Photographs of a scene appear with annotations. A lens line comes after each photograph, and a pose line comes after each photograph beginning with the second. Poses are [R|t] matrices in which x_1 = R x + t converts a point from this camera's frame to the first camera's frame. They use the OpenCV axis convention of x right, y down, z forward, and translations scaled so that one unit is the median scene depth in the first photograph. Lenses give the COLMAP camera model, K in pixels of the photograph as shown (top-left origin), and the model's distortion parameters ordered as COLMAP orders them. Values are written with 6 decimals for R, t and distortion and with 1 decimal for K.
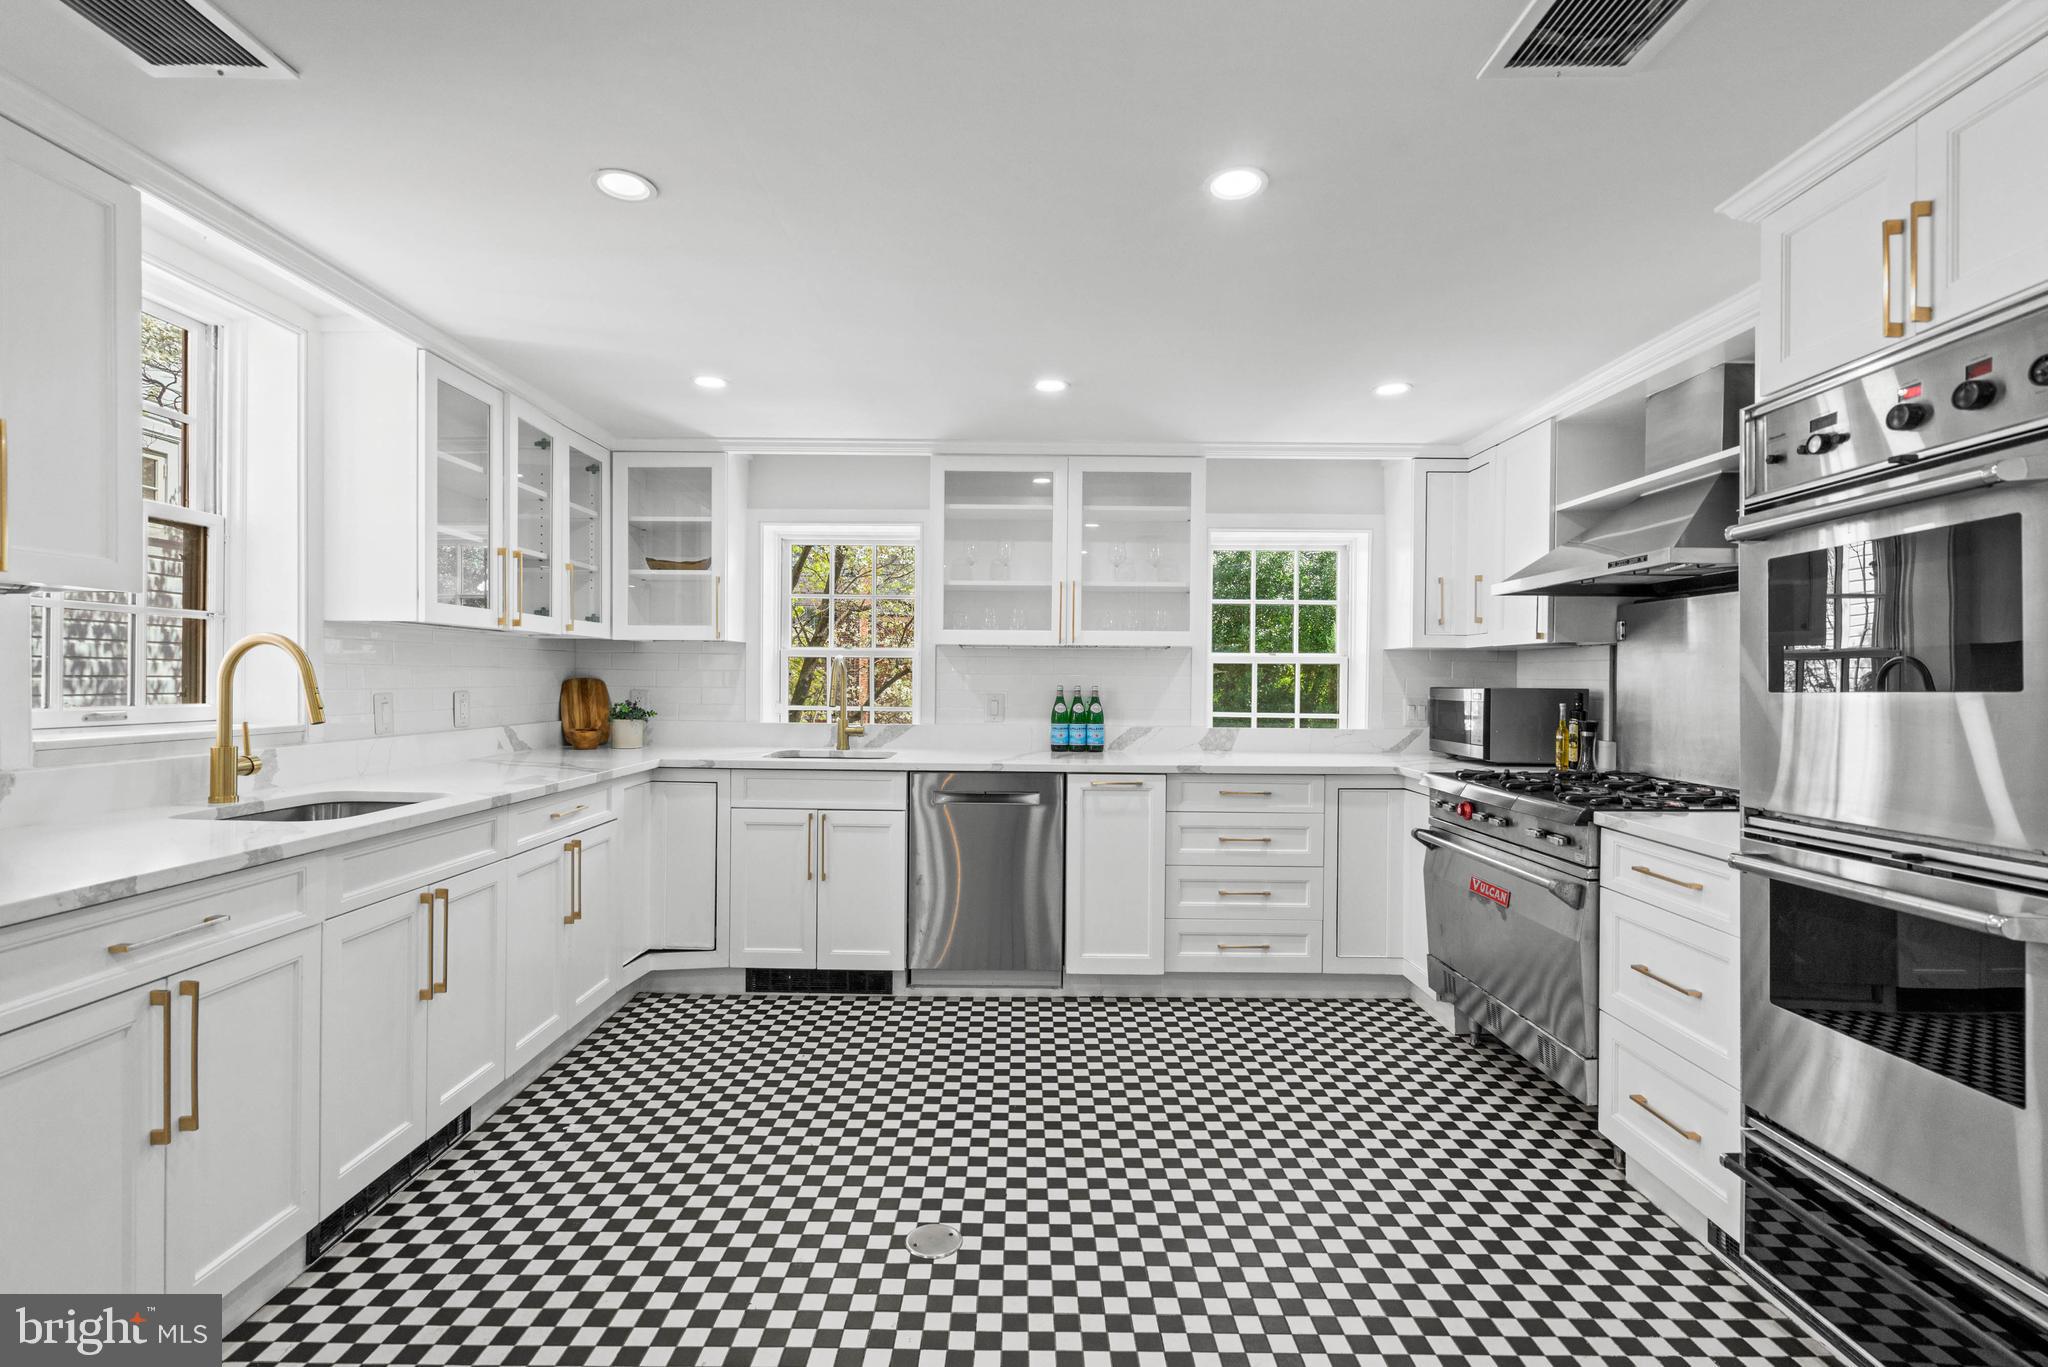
lens RADIAL K [[928.8, 0, 1016.5], [0, 928.8, 678.8], [0, 0, 1]] dist [-0.015185, 0.007783]
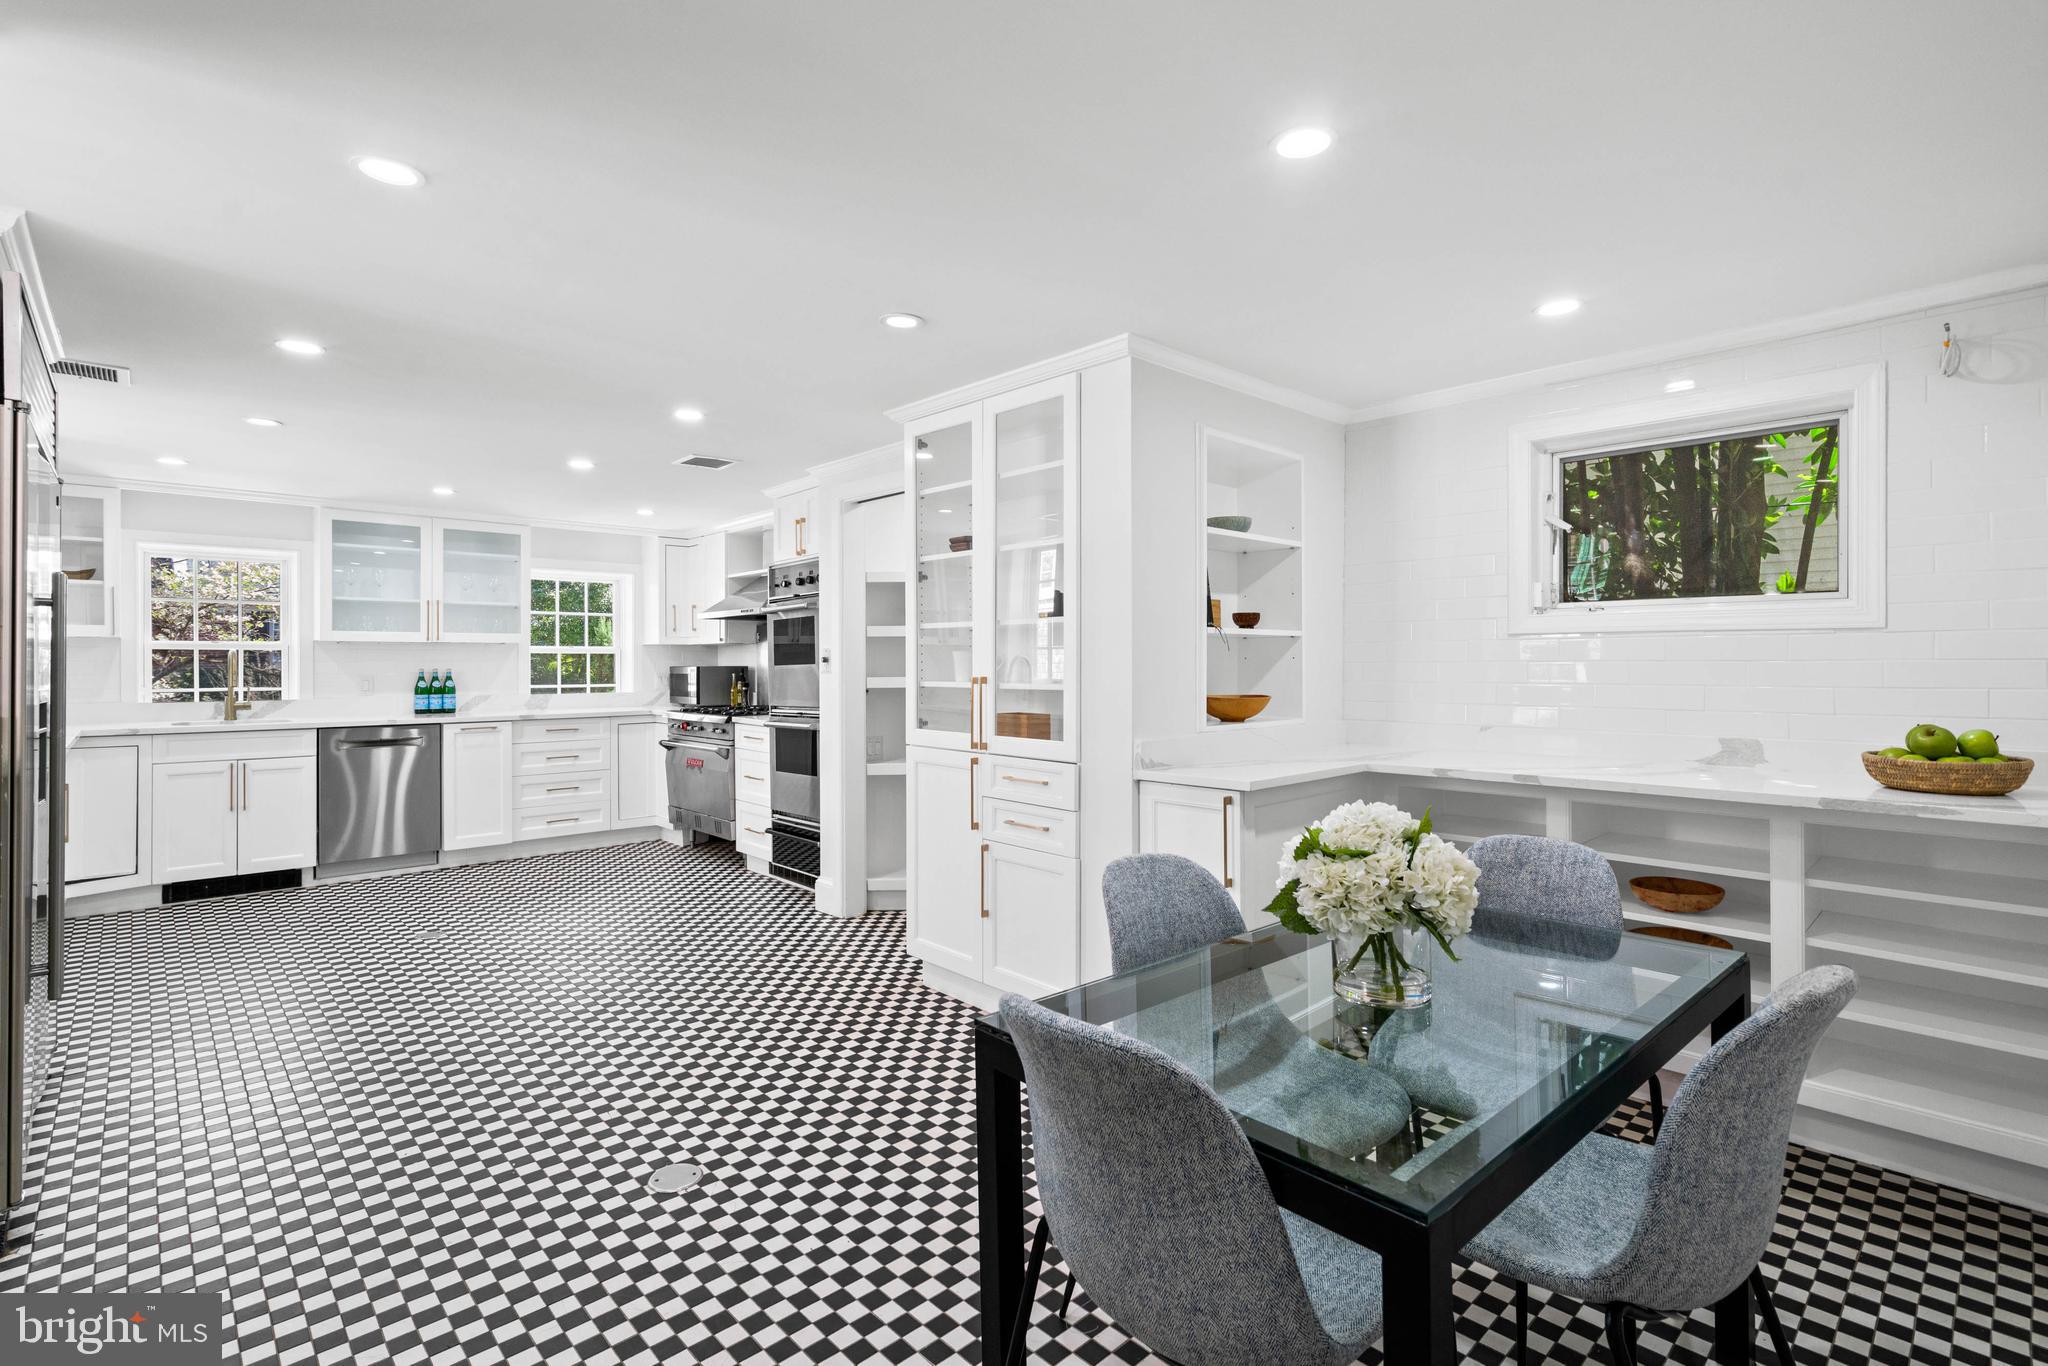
lens RADIAL K [[974.0, 0, 1024.0], [0, 974.0, 683.0], [0, 0, 1]] dist [0.001420, 0.000094]
pose [[0.737175, -0.023463, 0.675294, -0.309812], [0.011811, 0.999692, 0.021840, 0.007617], [-0.675598, -0.008124, 0.737225, -0.825795]]
